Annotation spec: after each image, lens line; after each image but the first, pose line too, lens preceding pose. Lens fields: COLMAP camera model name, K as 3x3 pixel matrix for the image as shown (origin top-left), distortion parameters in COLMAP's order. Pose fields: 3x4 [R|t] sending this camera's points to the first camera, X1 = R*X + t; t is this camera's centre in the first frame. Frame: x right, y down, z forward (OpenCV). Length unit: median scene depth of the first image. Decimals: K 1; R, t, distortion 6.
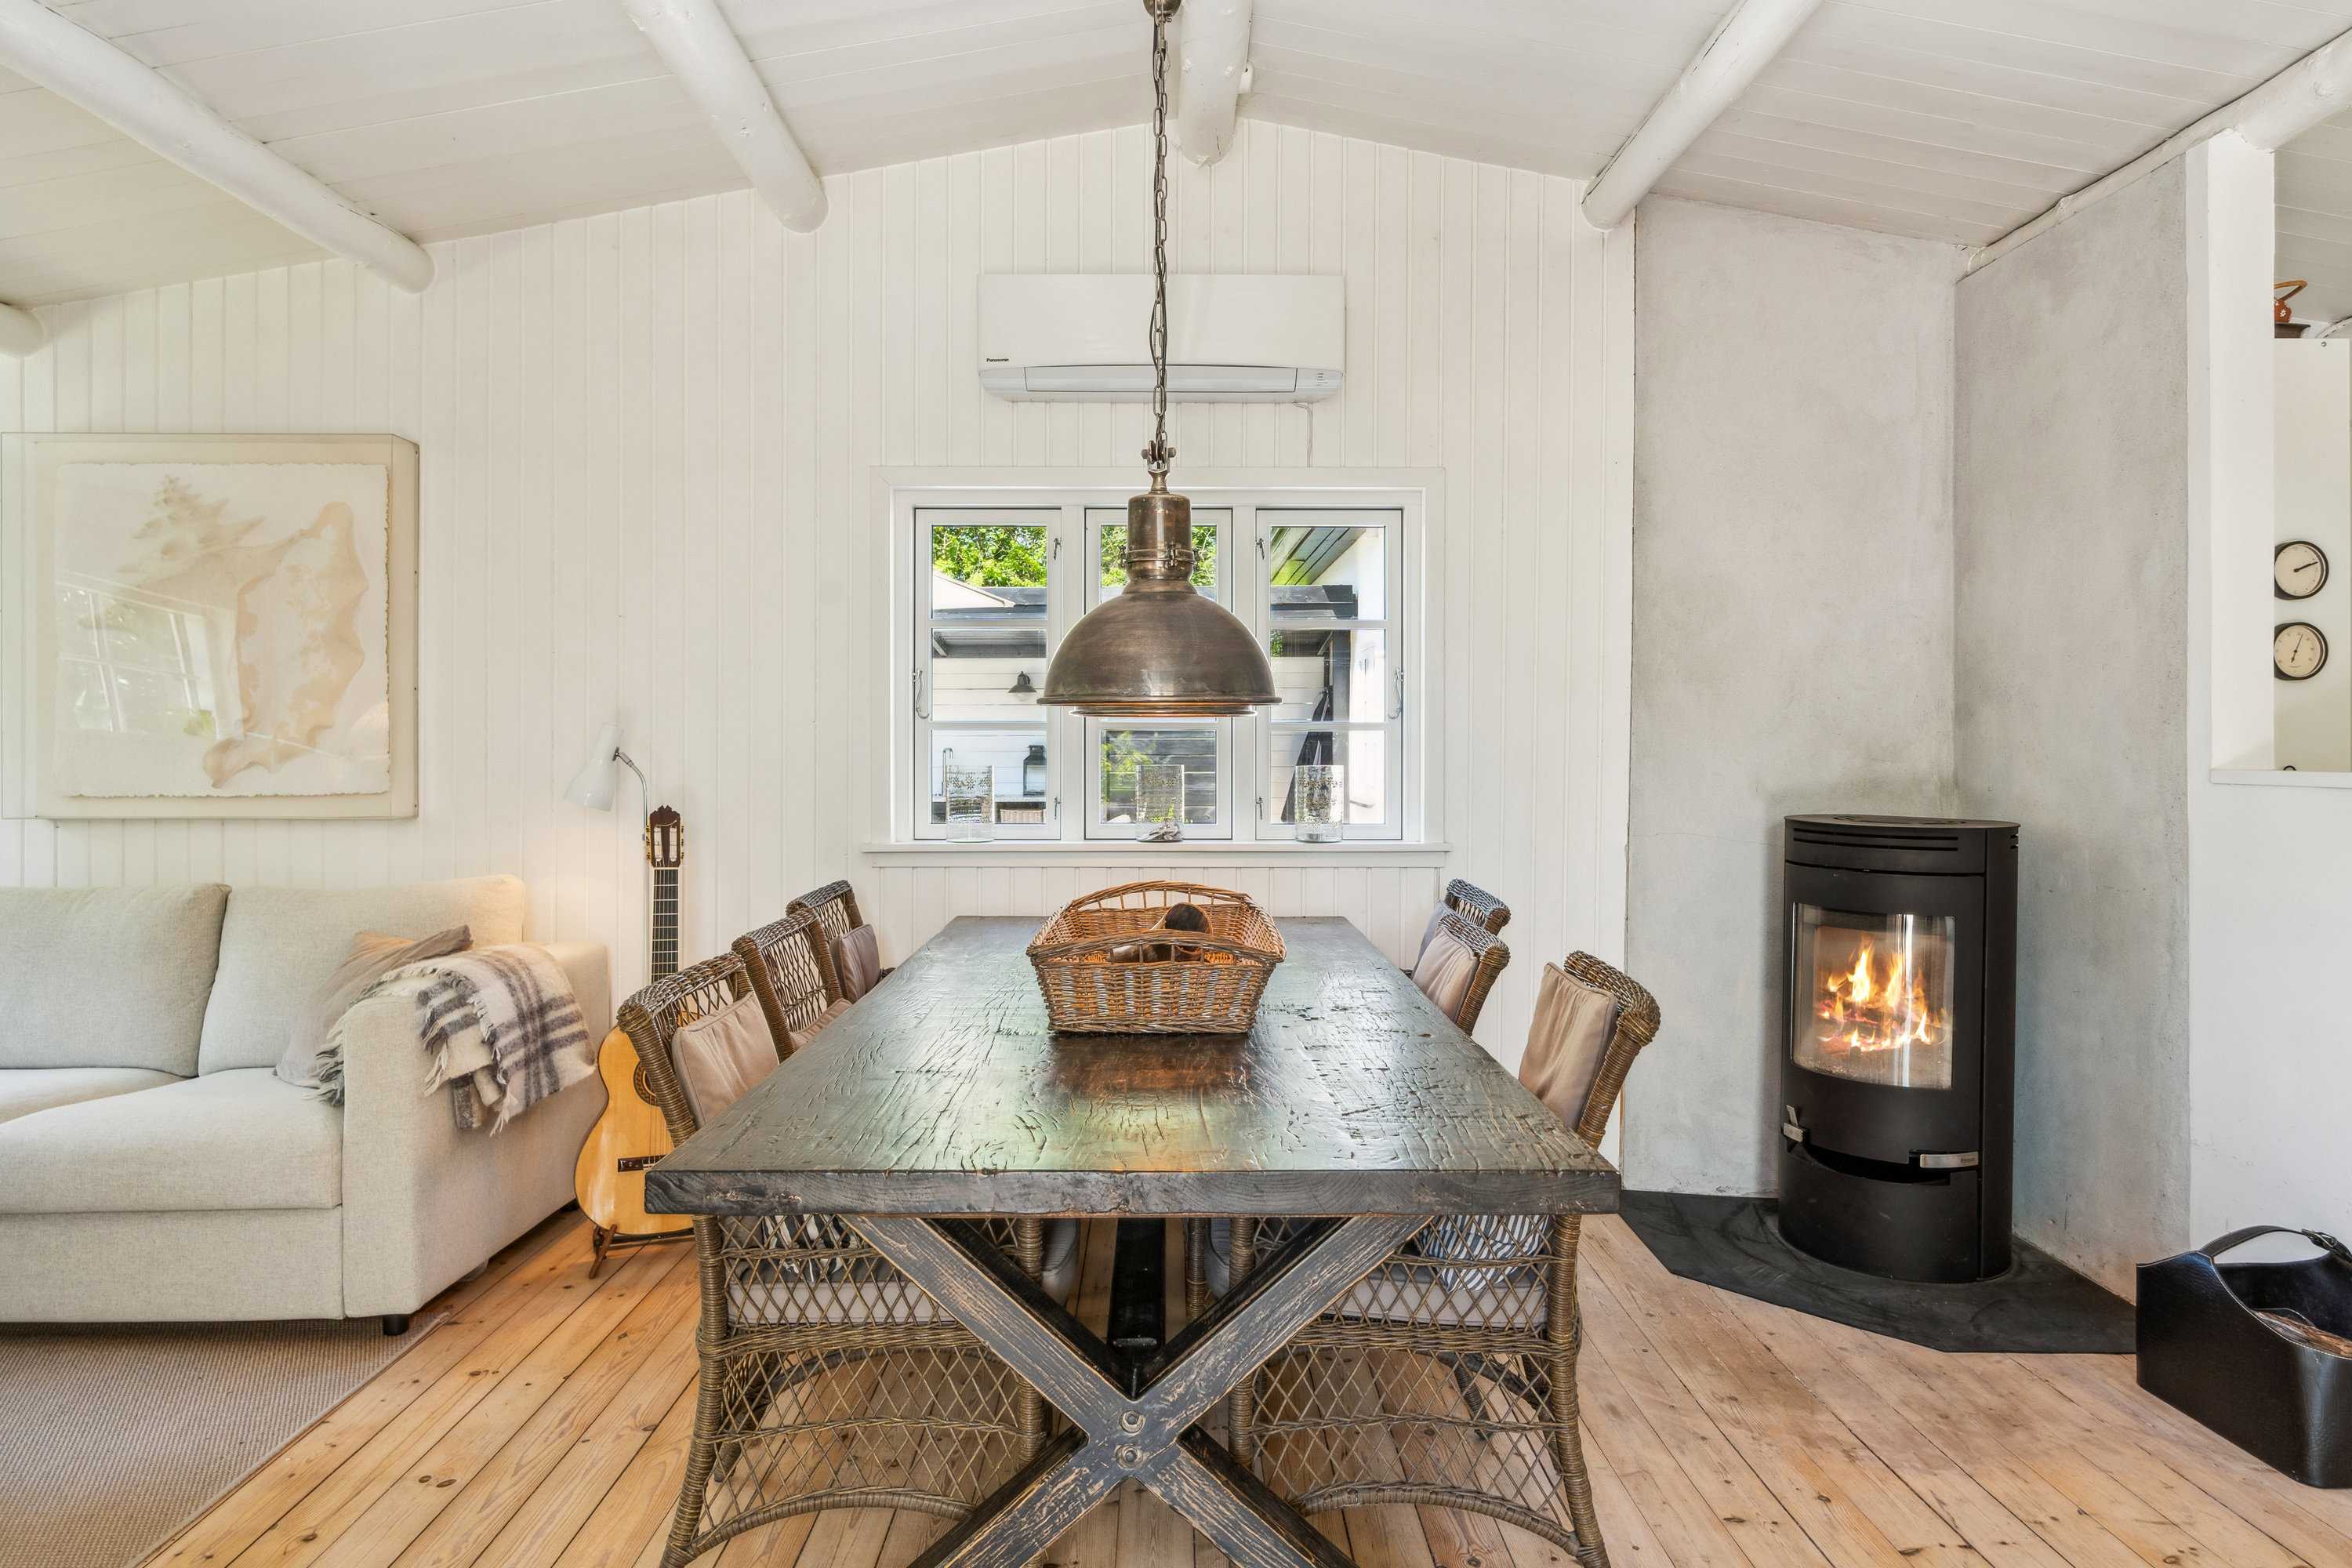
lens RADIAL K [[1409.2, 0, 1170.6], [0, 1409.2, 765.3], [0, 0, 1]] dist [0.001324, -0.002203]
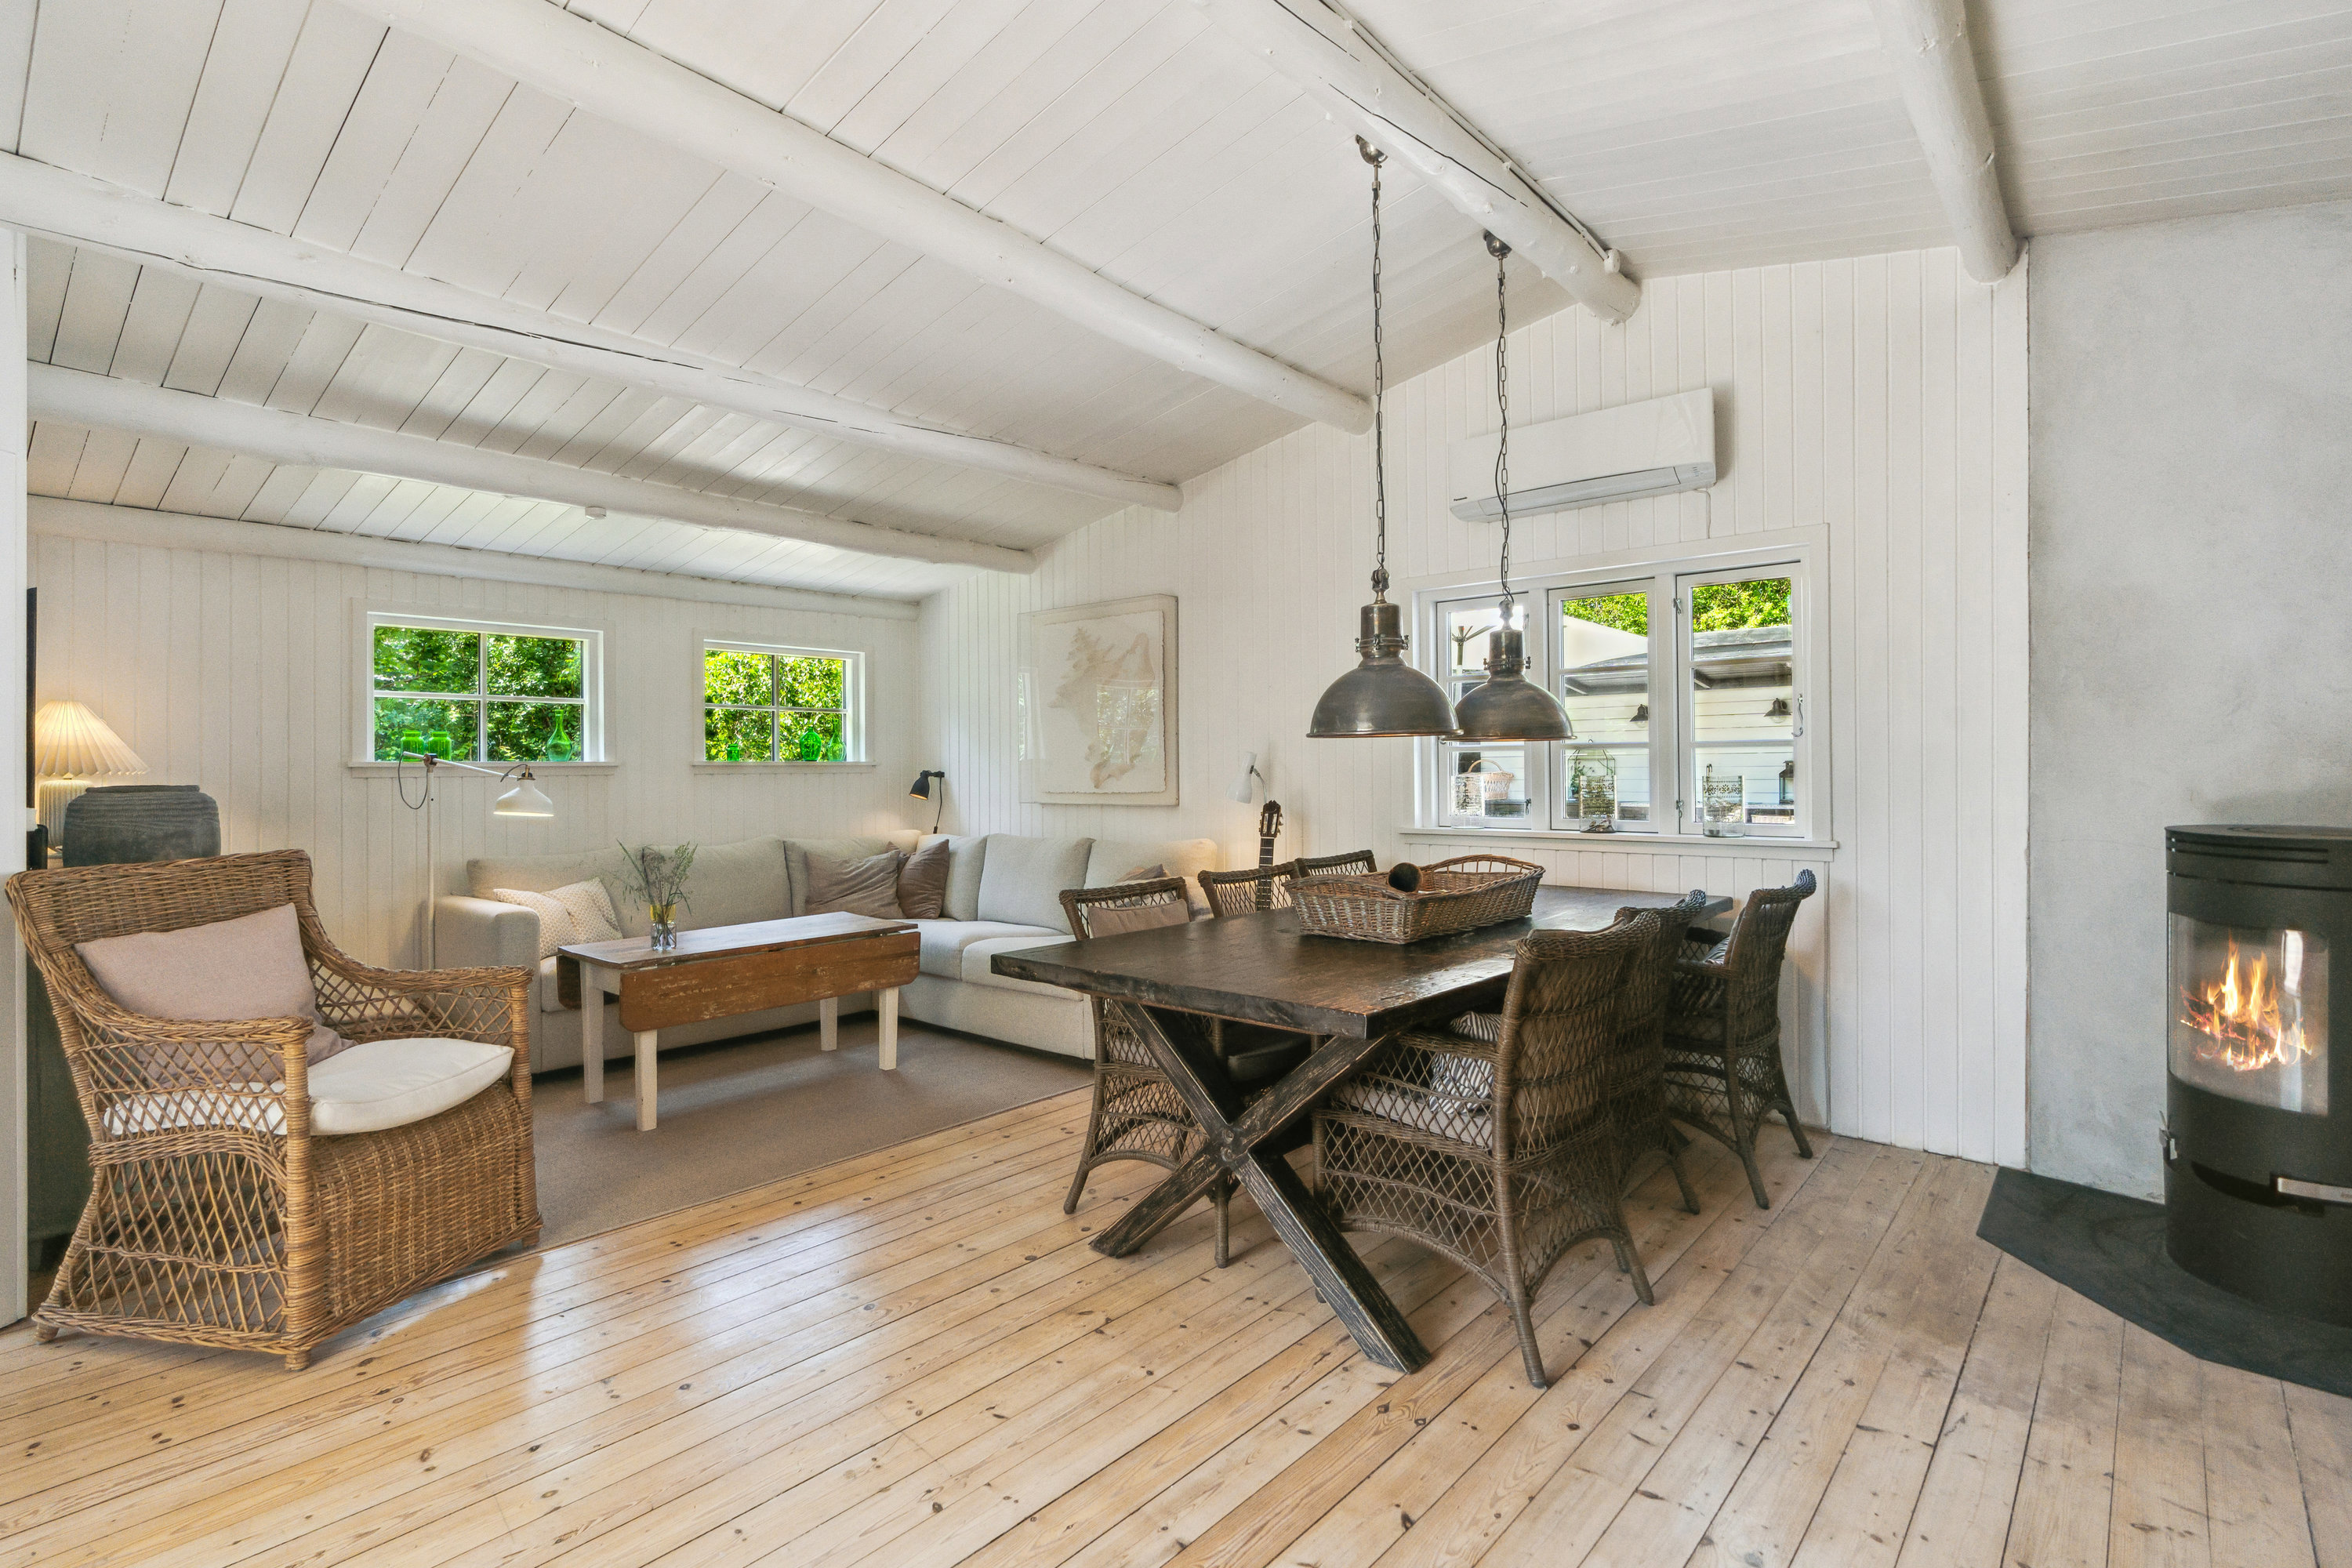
lens RADIAL K [[1107.3, 0, 1181.1], [0, 1107.3, 768.5], [0, 0, 1]] dist [-0.009157, 0.001457]
pose [[0.751666, -0.005909, -0.659518, 0.436027], [-0.000377, 0.999956, -0.009389, 0.003629], [0.659544, 0.007306, 0.751630, -0.057063]]
